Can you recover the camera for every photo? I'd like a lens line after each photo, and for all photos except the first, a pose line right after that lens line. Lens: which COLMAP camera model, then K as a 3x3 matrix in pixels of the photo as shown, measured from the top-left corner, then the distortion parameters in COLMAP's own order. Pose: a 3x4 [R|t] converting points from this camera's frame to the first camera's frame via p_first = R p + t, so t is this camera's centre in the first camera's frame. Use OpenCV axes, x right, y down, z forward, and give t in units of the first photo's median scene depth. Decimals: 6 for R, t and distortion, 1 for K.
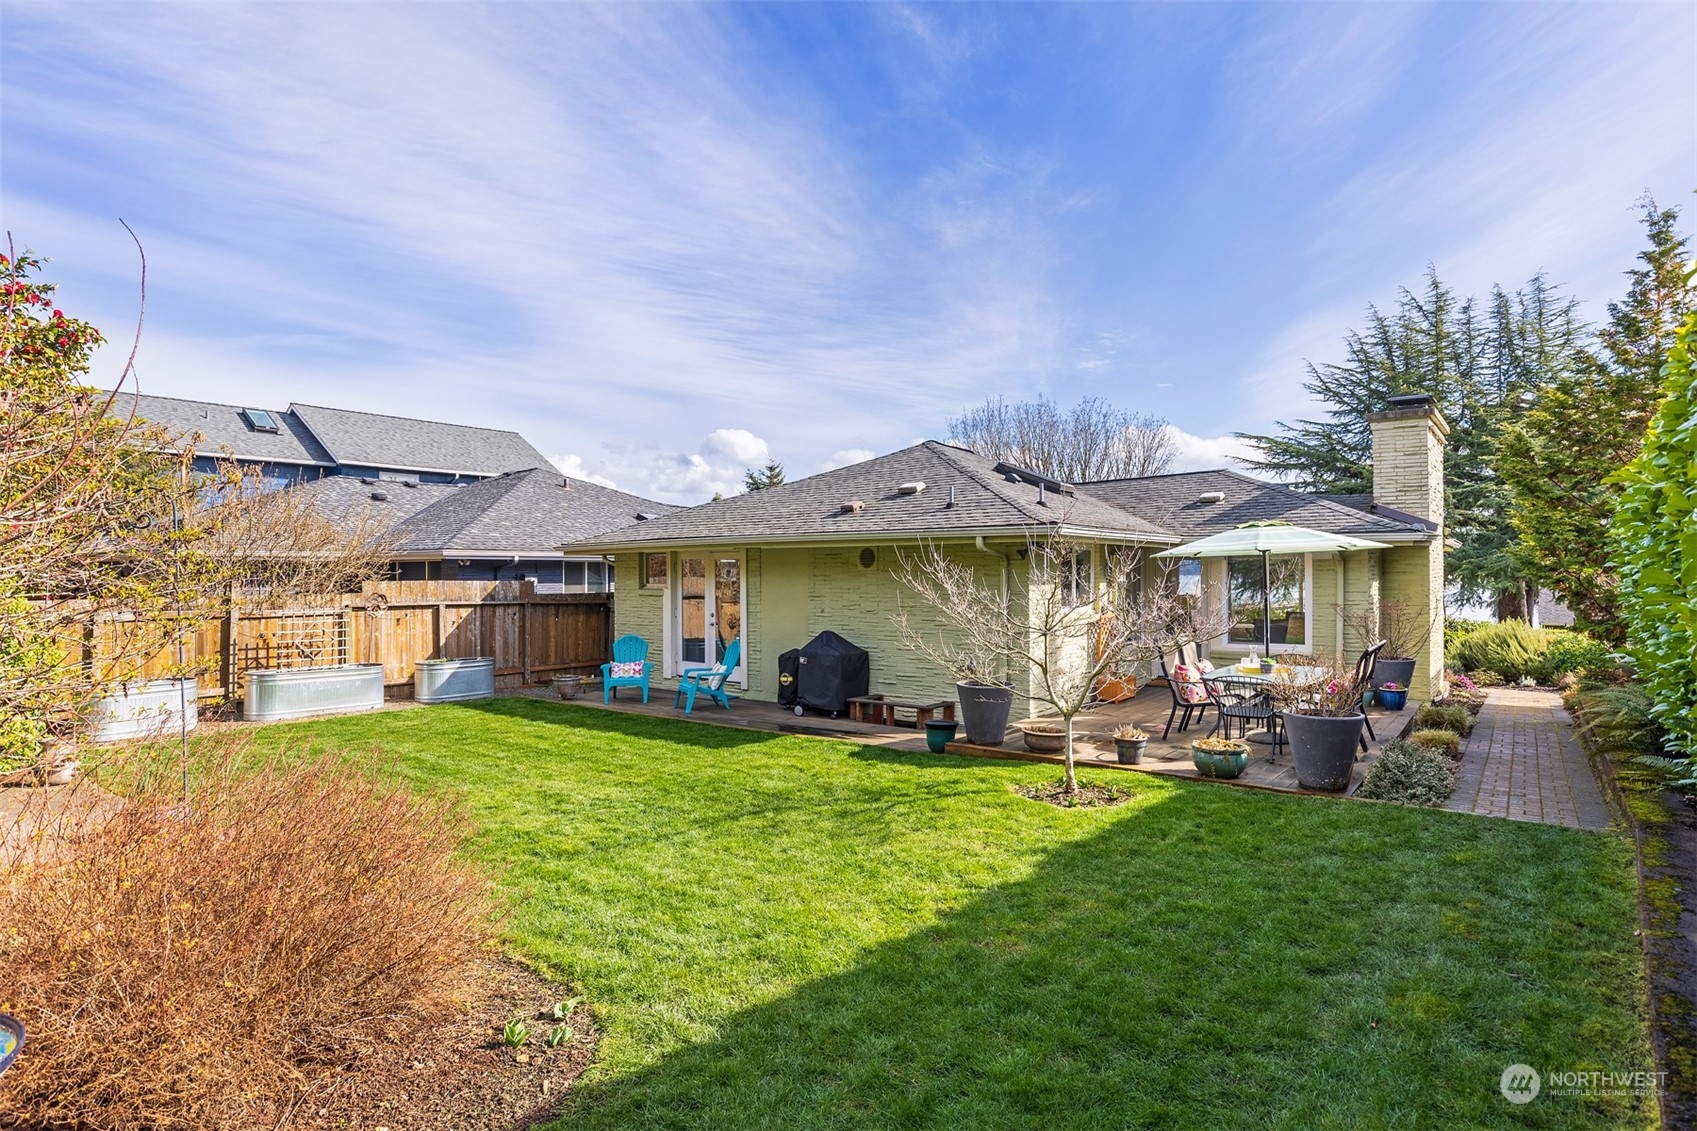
lens RADIAL K [[923.1, 0, 845.0], [0, 923.1, 568.4], [0, 0, 1]] dist [0.002102, 0.000803]
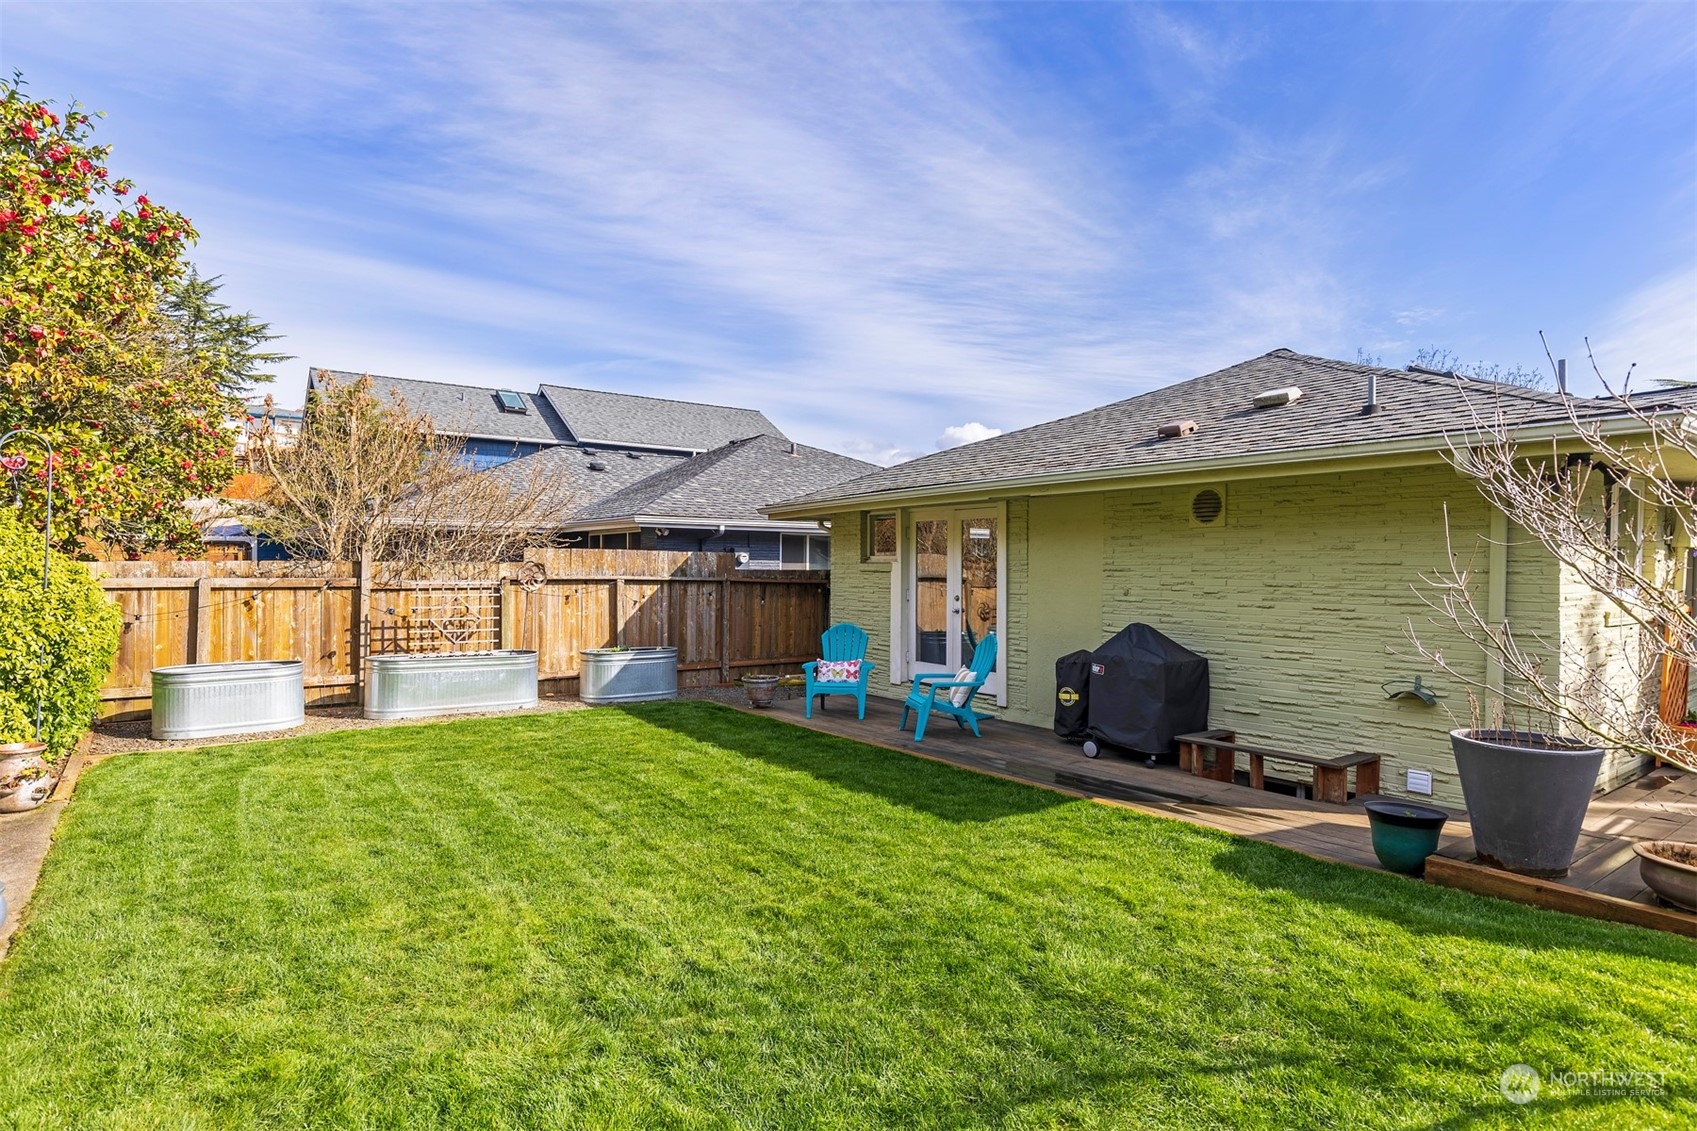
lens RADIAL K [[923.1, 0, 844.3], [0, 923.1, 565.5], [0, 0, 1]] dist [0.002102, 0.000803]
pose [[0.963413, 0.009017, -0.267871, -0.040220], [-0.008619, 0.999959, 0.002660, 0.026200], [0.267884, -0.000254, 0.963451, 0.316507]]
